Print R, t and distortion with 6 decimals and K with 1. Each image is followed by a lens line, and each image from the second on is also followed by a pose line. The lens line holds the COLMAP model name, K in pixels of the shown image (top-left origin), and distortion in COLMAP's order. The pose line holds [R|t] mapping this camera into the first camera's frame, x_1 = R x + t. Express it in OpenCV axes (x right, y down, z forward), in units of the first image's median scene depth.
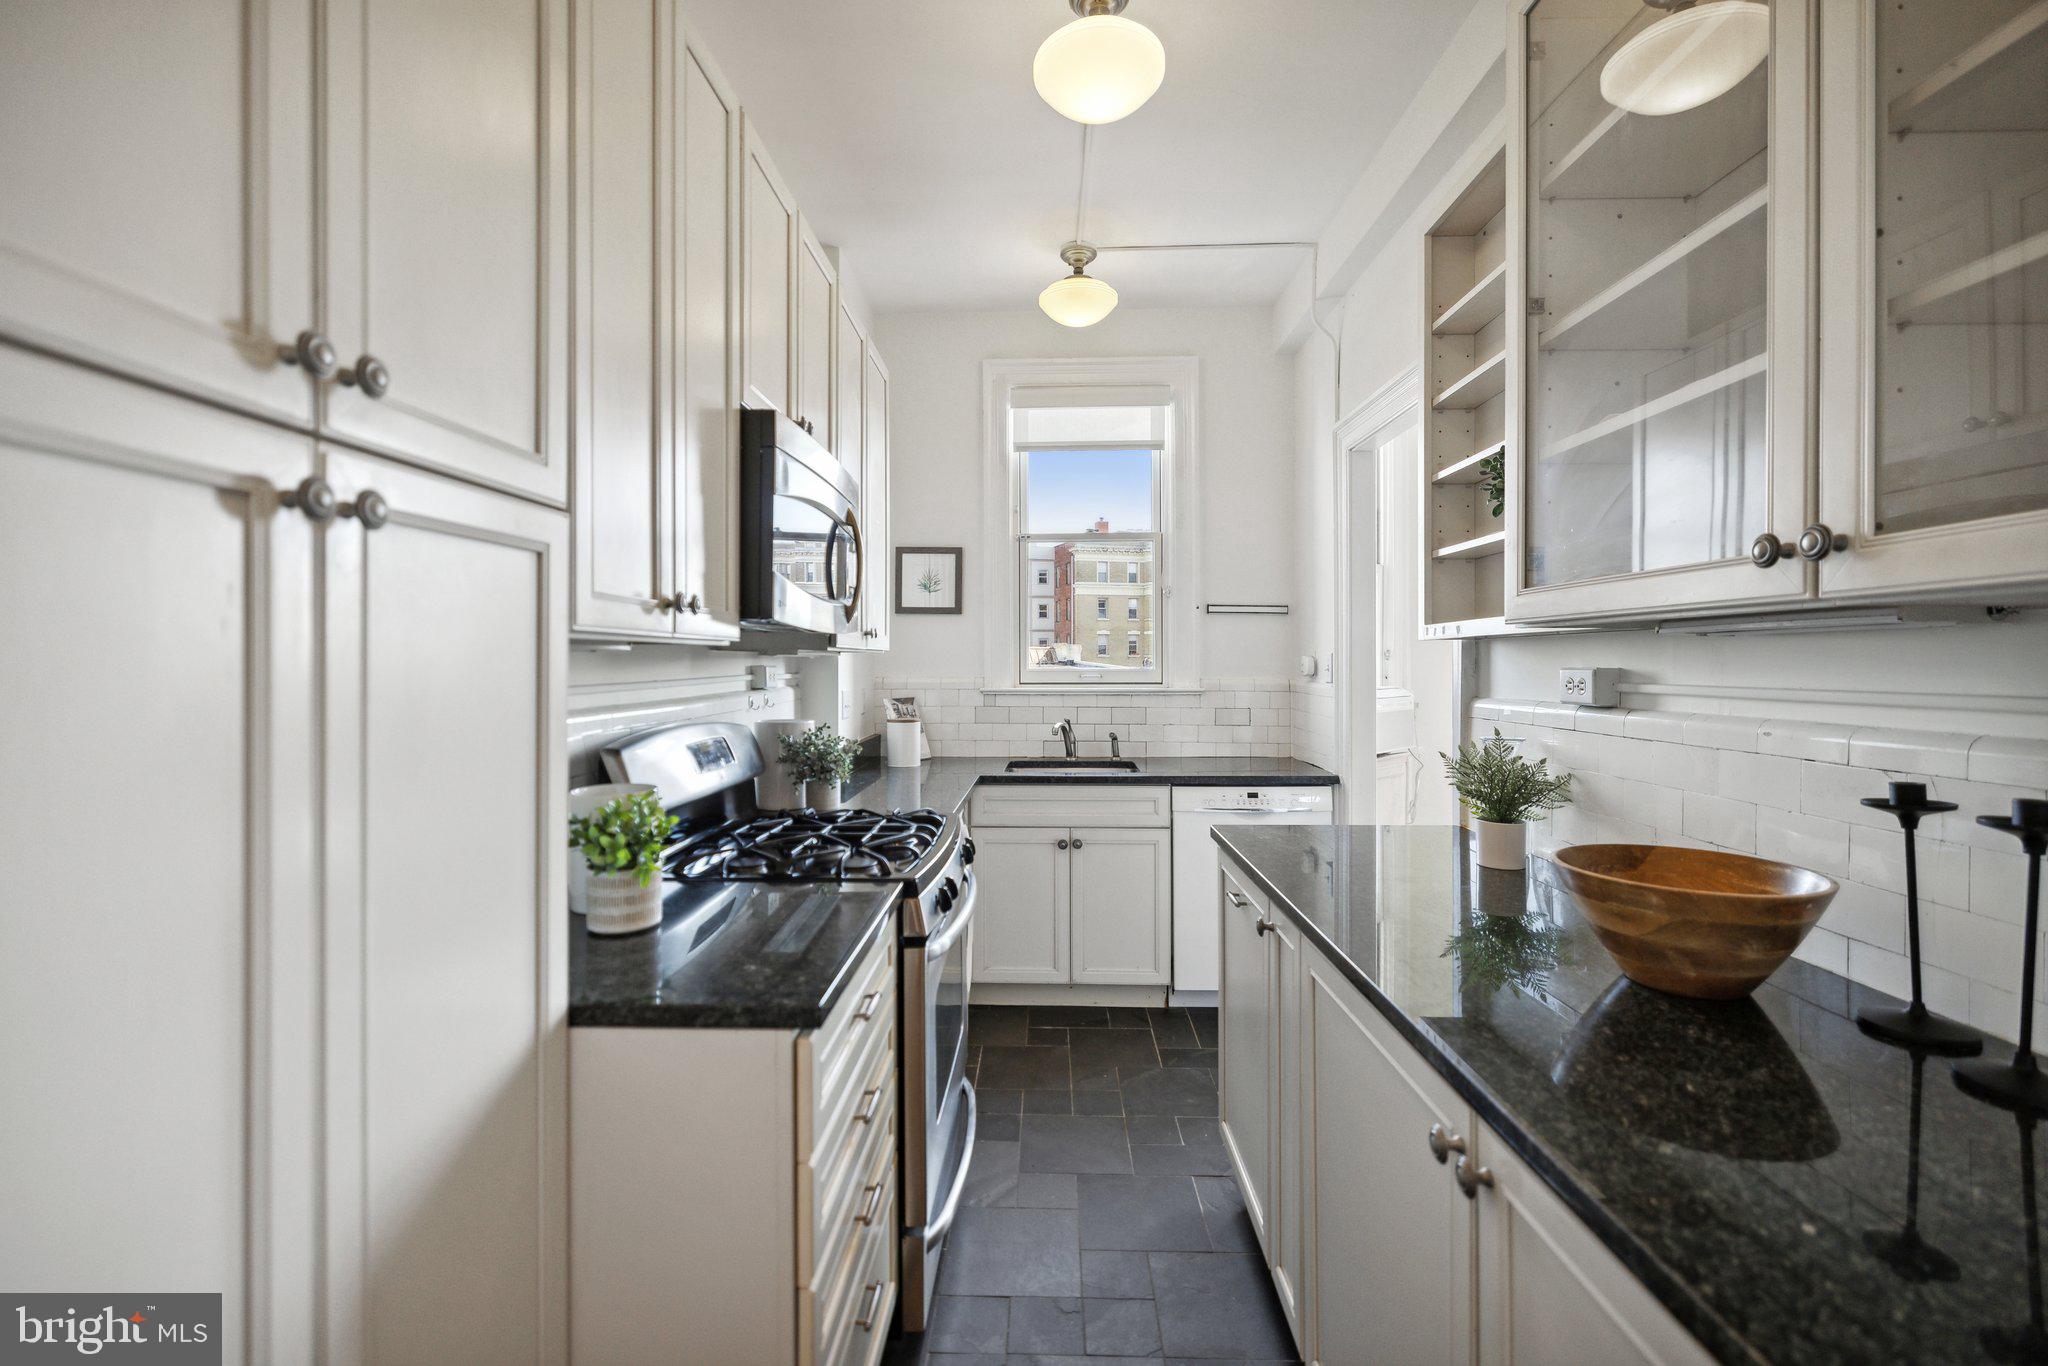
lens RADIAL K [[869.4, 0, 1021.8], [0, 869.4, 676.5], [0, 0, 1]] dist [0.001784, -0.000097]
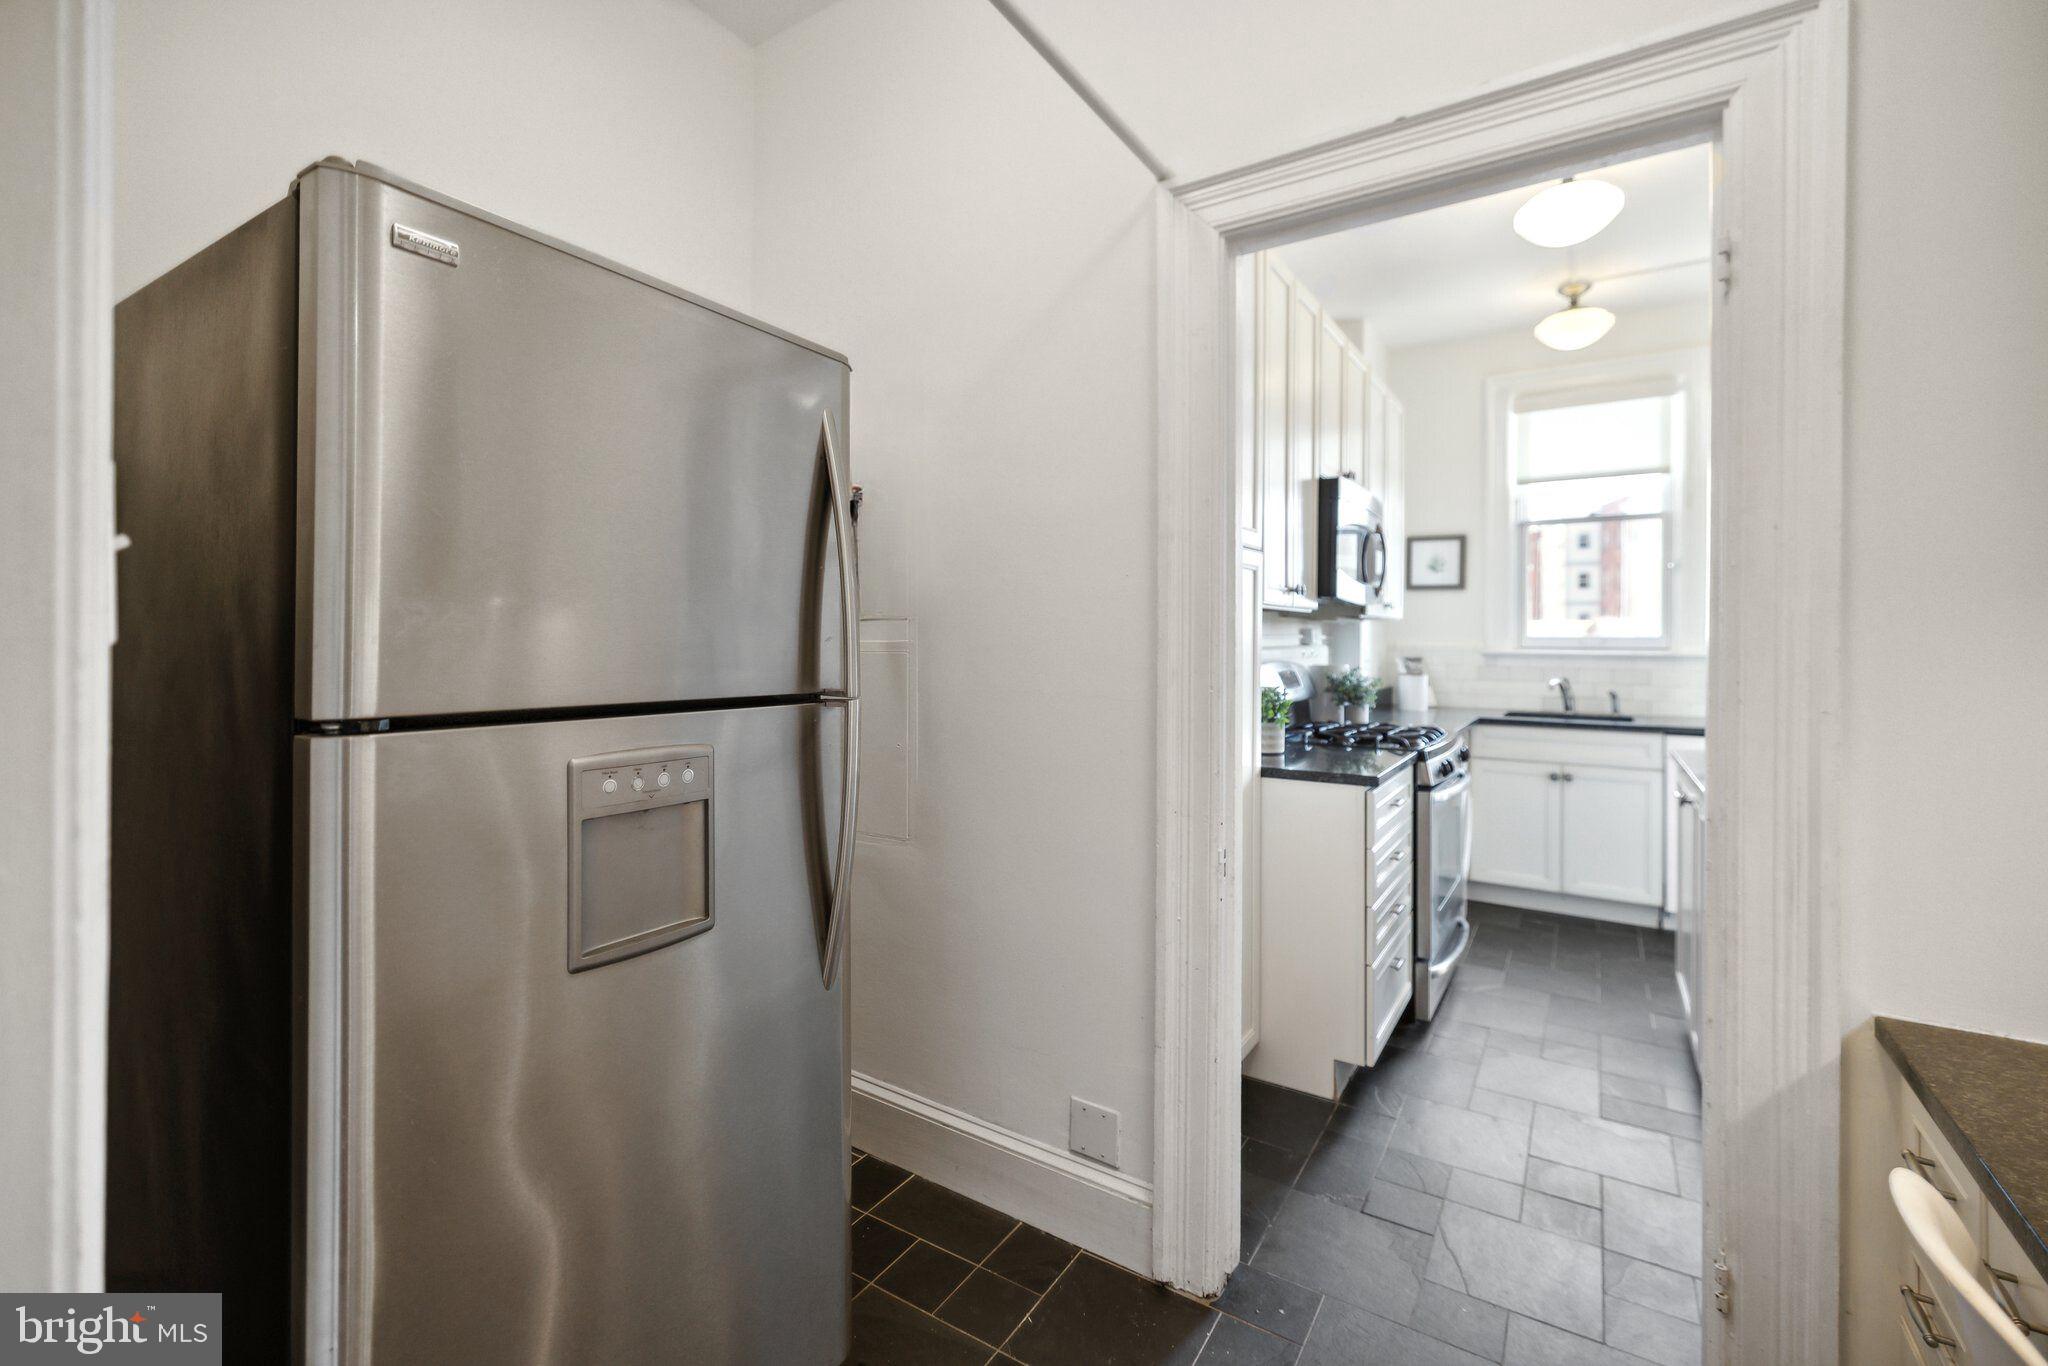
lens RADIAL K [[880.2, 0, 1024.9], [0, 880.2, 626.0], [0, 0, 1]] dist [0.001496, -0.000030]
pose [[0.856132, 0.002656, -0.516750, 0.052382], [-0.018325, 0.999514, -0.025222, 0.027800], [0.516432, 0.031063, 0.855765, -0.480083]]
